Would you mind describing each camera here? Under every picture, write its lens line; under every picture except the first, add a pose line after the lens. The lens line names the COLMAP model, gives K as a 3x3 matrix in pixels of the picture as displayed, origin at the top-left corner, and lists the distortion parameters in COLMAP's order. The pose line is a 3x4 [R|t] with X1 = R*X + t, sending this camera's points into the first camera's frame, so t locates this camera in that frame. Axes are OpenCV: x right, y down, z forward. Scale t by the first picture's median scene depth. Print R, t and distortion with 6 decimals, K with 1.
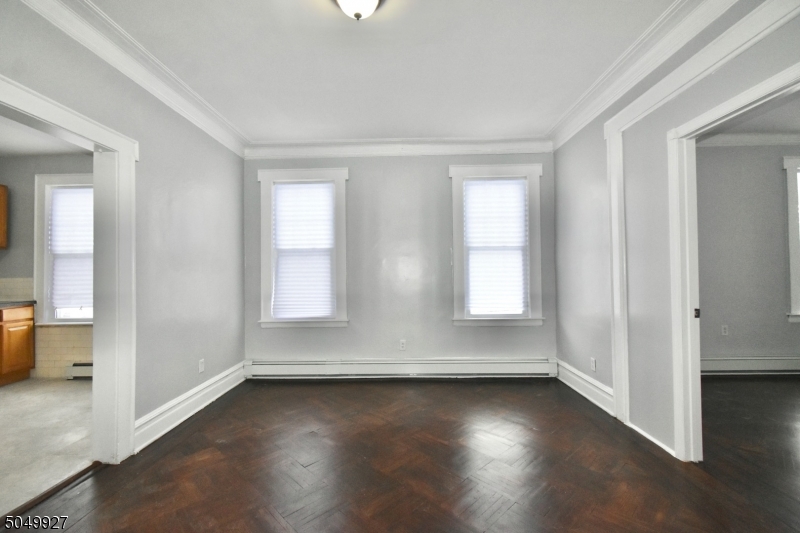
lens RADIAL K [[356.5, 0, 400.0], [0, 356.5, 266.5], [0, 0, 1]] dist [0.002904, 0.000301]
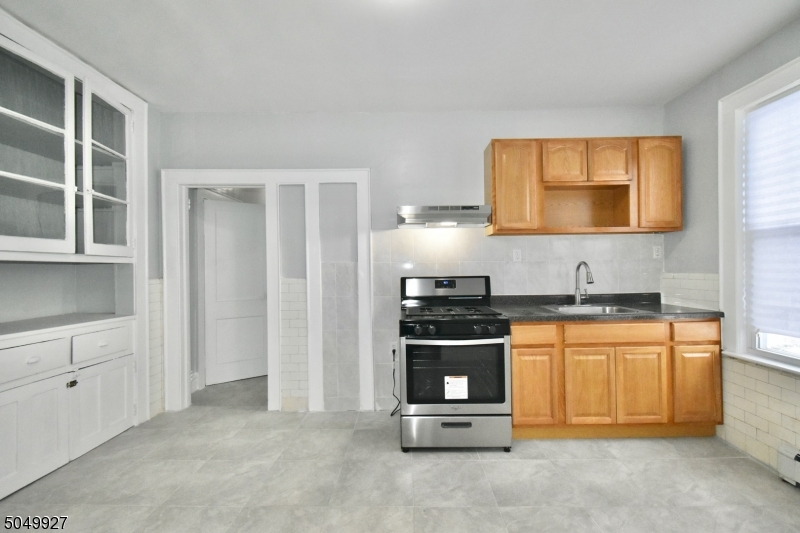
lens RADIAL K [[350.4, 0, 403.7], [0, 350.4, 266.4], [0, 0, 1]] dist [-0.000805, -0.000494]
pose [[0.019833, 0.003413, -0.999797, -0.447288], [0.018507, 0.999822, 0.003781, 0.007206], [0.999632, -0.018578, 0.019766, 0.459789]]
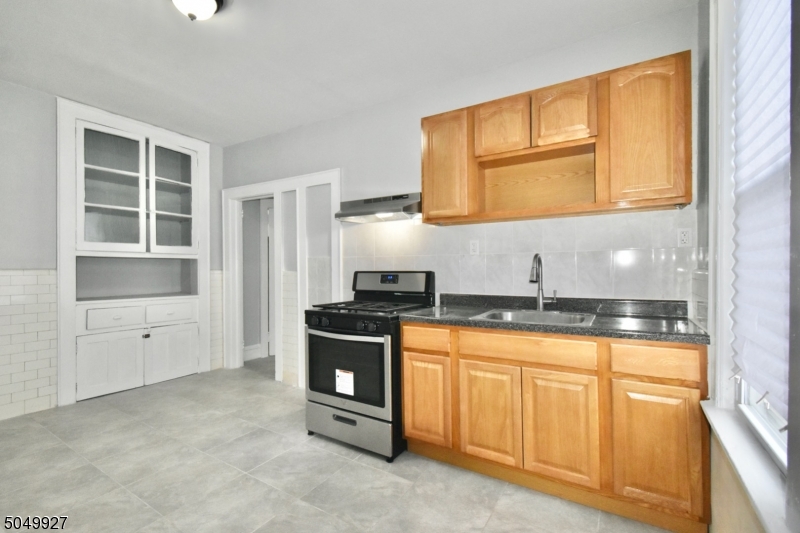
lens RADIAL K [[362.0, 0, 400.0], [0, 362.0, 266.5], [0, 0, 1]] dist [-0.003082, -0.000557]
pose [[-0.504008, 0.007554, -0.863666, -0.556655], [0.014150, 0.999900, 0.000489, 0.022673], [0.863583, -0.011975, -0.504065, 0.917091]]
